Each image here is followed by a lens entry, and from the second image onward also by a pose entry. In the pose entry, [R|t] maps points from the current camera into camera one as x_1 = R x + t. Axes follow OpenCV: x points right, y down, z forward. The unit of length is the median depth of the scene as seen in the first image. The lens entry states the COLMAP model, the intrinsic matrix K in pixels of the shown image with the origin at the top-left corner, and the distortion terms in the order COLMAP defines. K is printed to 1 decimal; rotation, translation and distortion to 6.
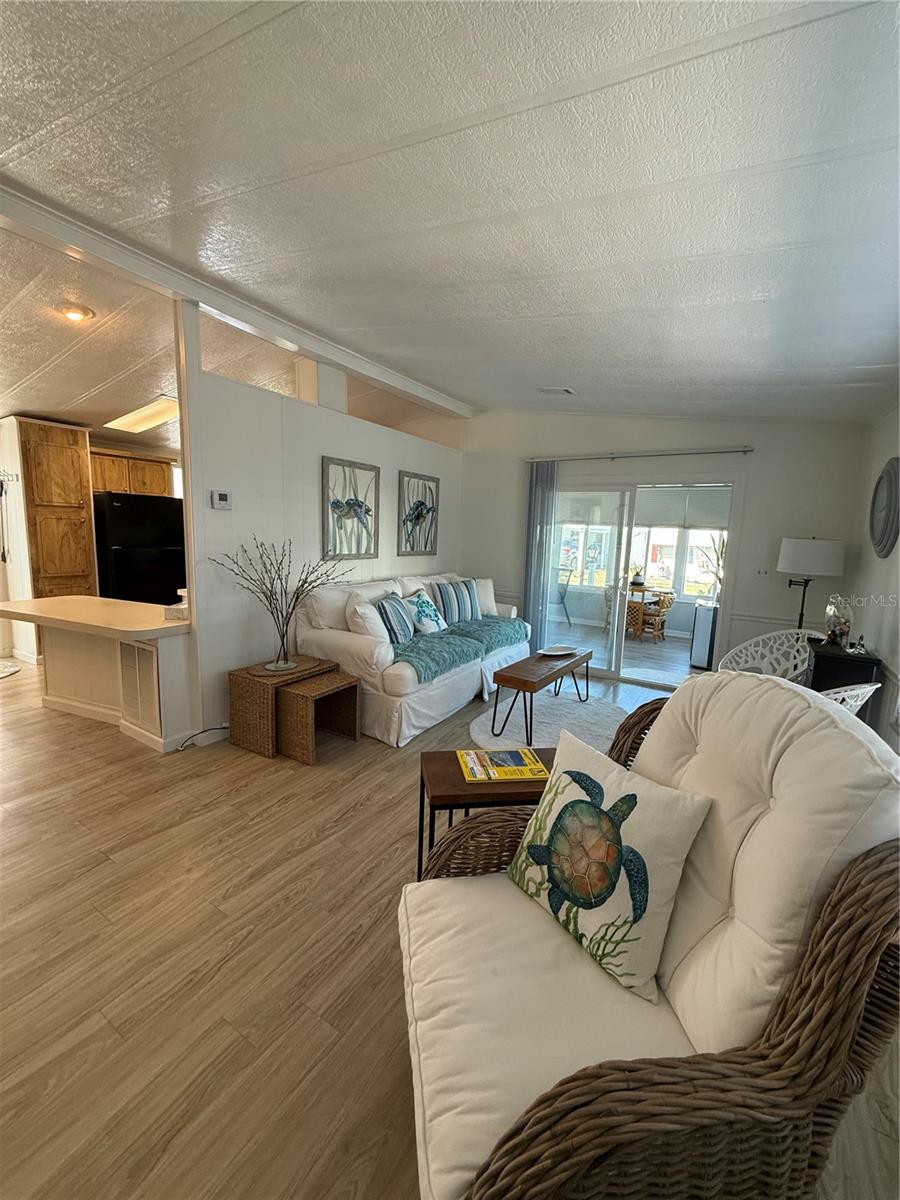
lens RADIAL K [[477.0, 0, 450.1], [0, 477.0, 595.3], [0, 0, 1]] dist [-0.000144, 0.000382]
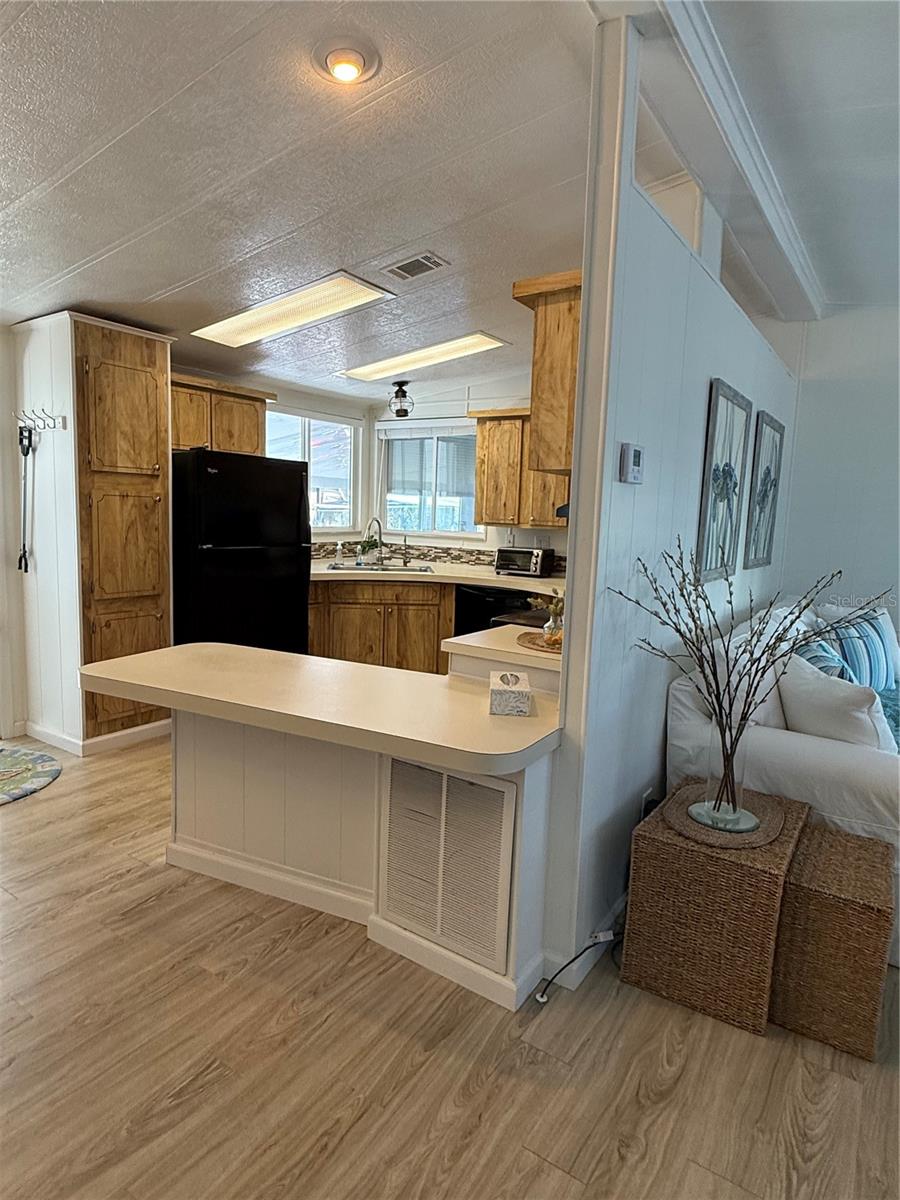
lens RADIAL K [[687.9, 0, 450.1], [0, 687.9, 594.6], [0, 0, 1]] dist [-0.002222, 0.001782]
pose [[0.999084, 0.011534, -0.041202, -0.408316], [-0.012010, 0.999864, -0.011320, -0.040269], [0.041065, 0.011805, 0.999087, 0.210234]]
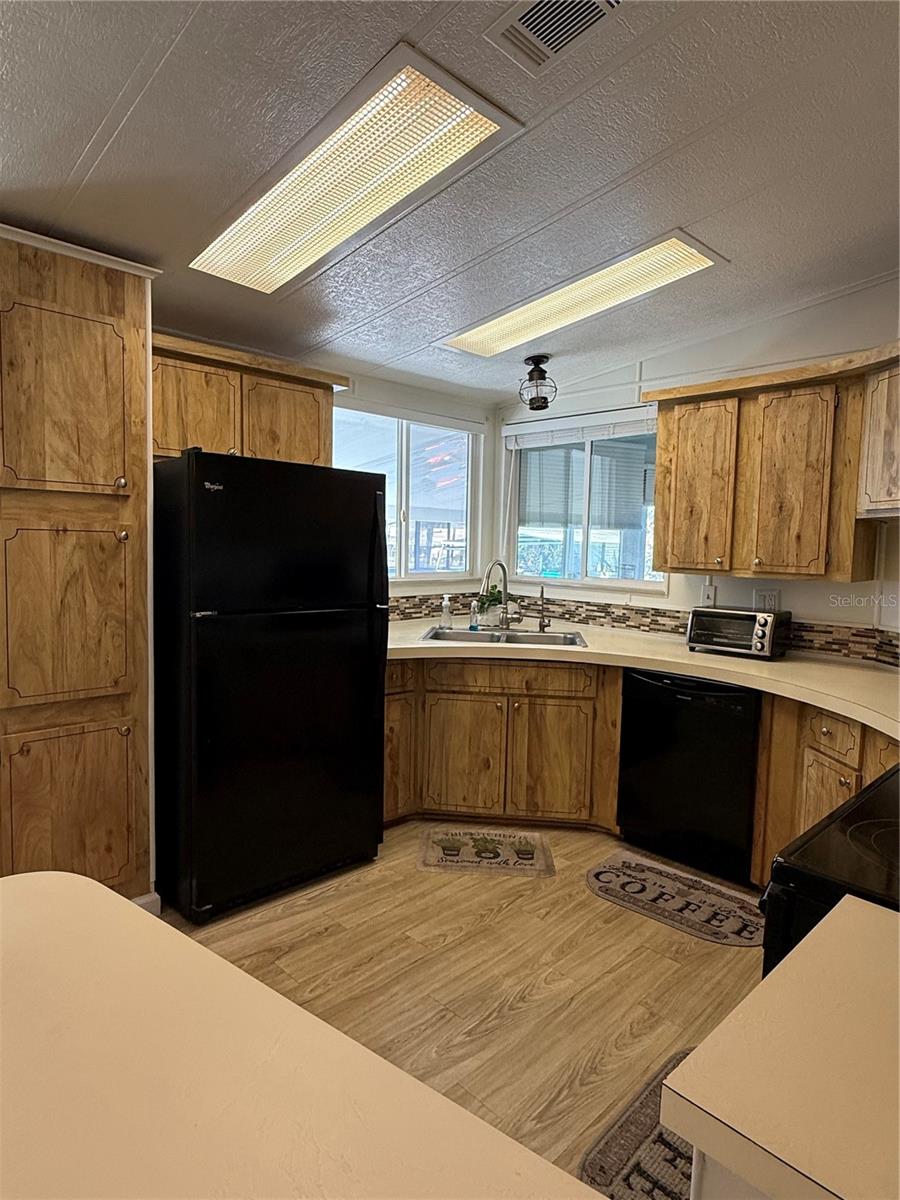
lens RADIAL K [[687.9, 0, 450.1], [0, 687.9, 594.6], [0, 0, 1]] dist [-0.002222, 0.001782]
pose [[0.969625, 0.014303, -0.244178, -0.446843], [-0.029808, 0.997758, -0.059923, -0.097181], [0.242774, 0.065382, 0.967877, 0.617112]]
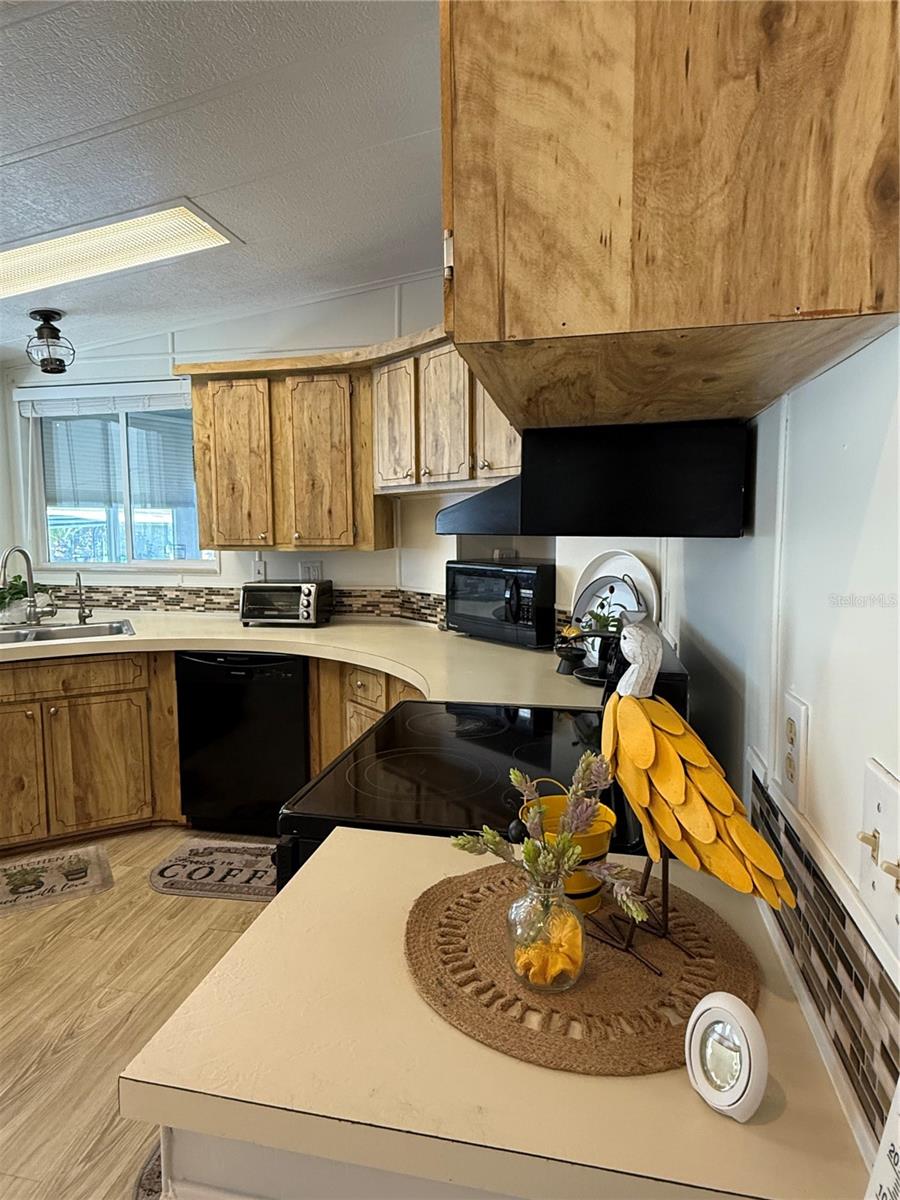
lens RADIAL K [[689.1, 0, 448.1], [0, 689.1, 586.2], [0, 0, 1]] dist [-0.000475, 0.000151]
pose [[0.939987, -0.064059, 0.335143, -0.416571], [0.077515, 0.996628, -0.026913, -0.095133], [-0.332289, 0.051276, 0.941783, 0.615757]]
